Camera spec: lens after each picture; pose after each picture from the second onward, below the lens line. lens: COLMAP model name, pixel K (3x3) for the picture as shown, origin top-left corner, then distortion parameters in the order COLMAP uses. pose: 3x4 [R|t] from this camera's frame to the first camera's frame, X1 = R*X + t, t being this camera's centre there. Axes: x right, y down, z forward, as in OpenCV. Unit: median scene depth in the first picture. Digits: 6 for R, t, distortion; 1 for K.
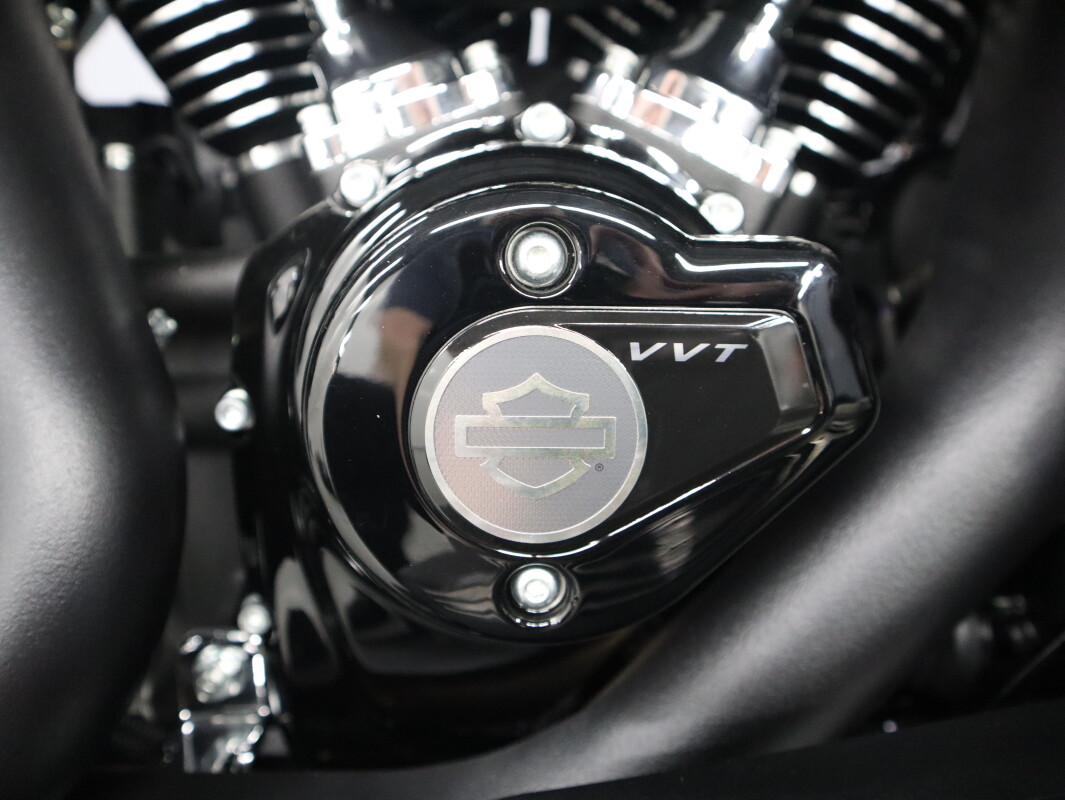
lens RADIAL K [[834.5, 0, 530.3], [0, 834.5, 403.5], [0, 0, 1]] dist [-0.122901, 0.081184]
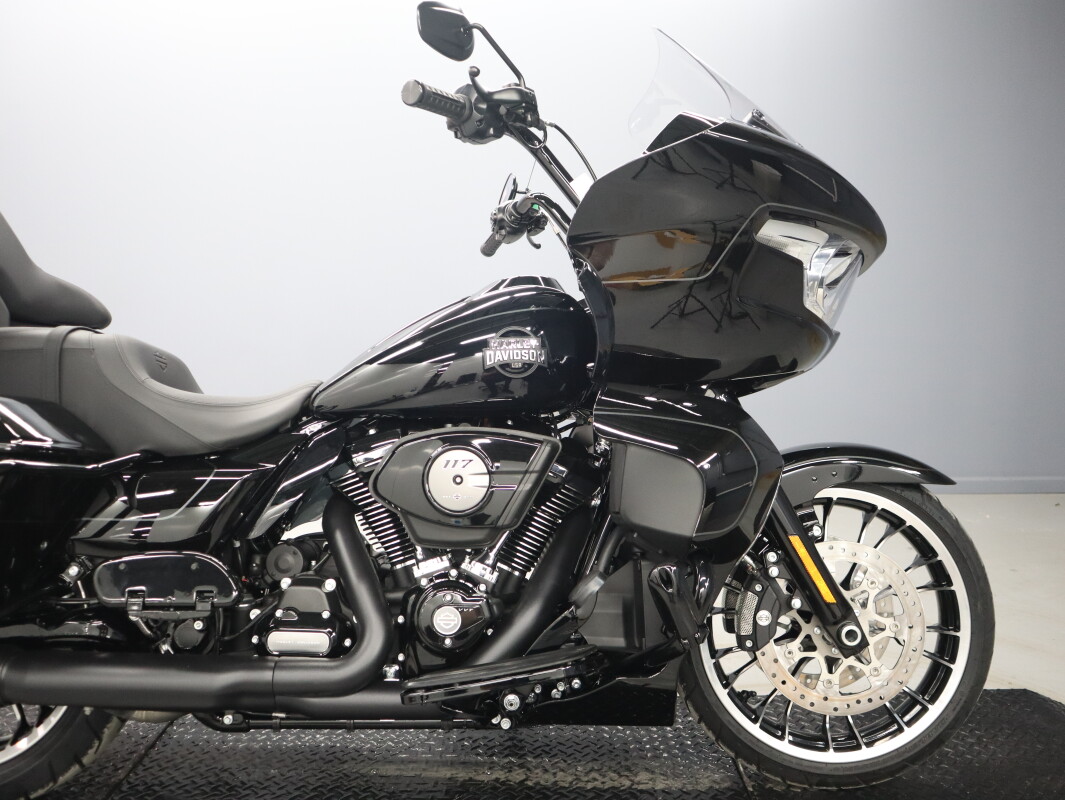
lens RADIAL K [[834.5, 0, 530.3], [0, 834.5, 403.5], [0, 0, 1]] dist [-0.122901, 0.081184]
pose [[0.999950, 0.009837, 0.001724, 0.714298], [-0.008773, 0.947714, -0.319001, 0.550332], [-0.004771, 0.318970, 0.947753, -6.676454]]
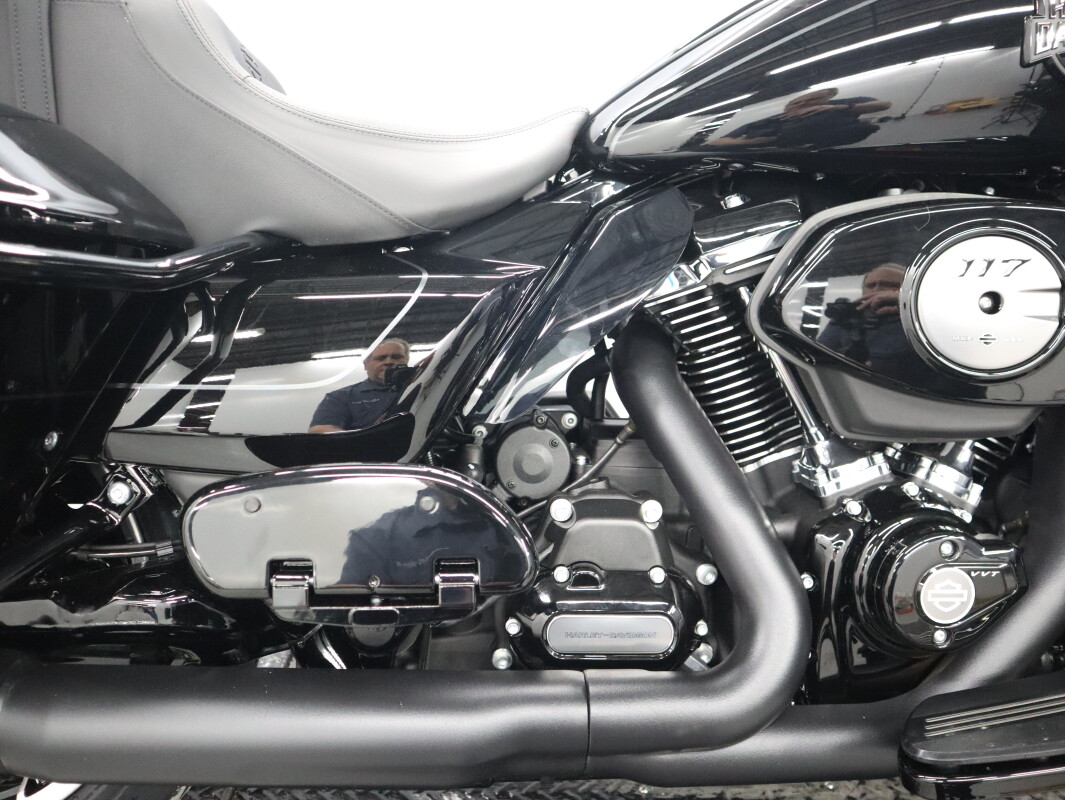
lens RADIAL K [[834.5, 0, 530.3], [0, 834.5, 403.5], [0, 0, 1]] dist [-0.122901, 0.081184]
pose [[0.999429, 0.015658, 0.029935, -1.897156], [-0.011874, 0.992378, -0.122659, -0.334390], [-0.031628, 0.122234, 0.991997, -2.567283]]
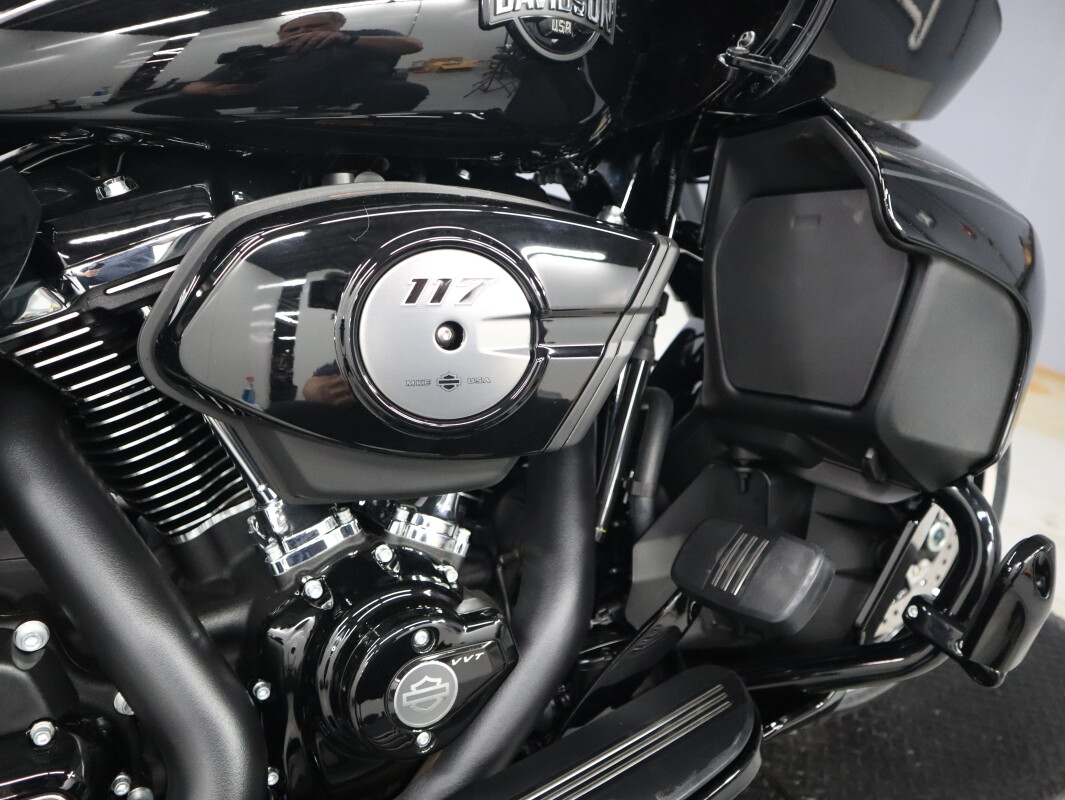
lens RADIAL K [[834.5, 0, 530.3], [0, 834.5, 403.5], [0, 0, 1]] dist [-0.122901, 0.081184]
pose [[0.857784, -0.073565, 0.508719, -1.063834], [0.096645, 0.995137, -0.019053, -0.881452], [-0.504844, 0.065509, 0.860722, -1.797786]]
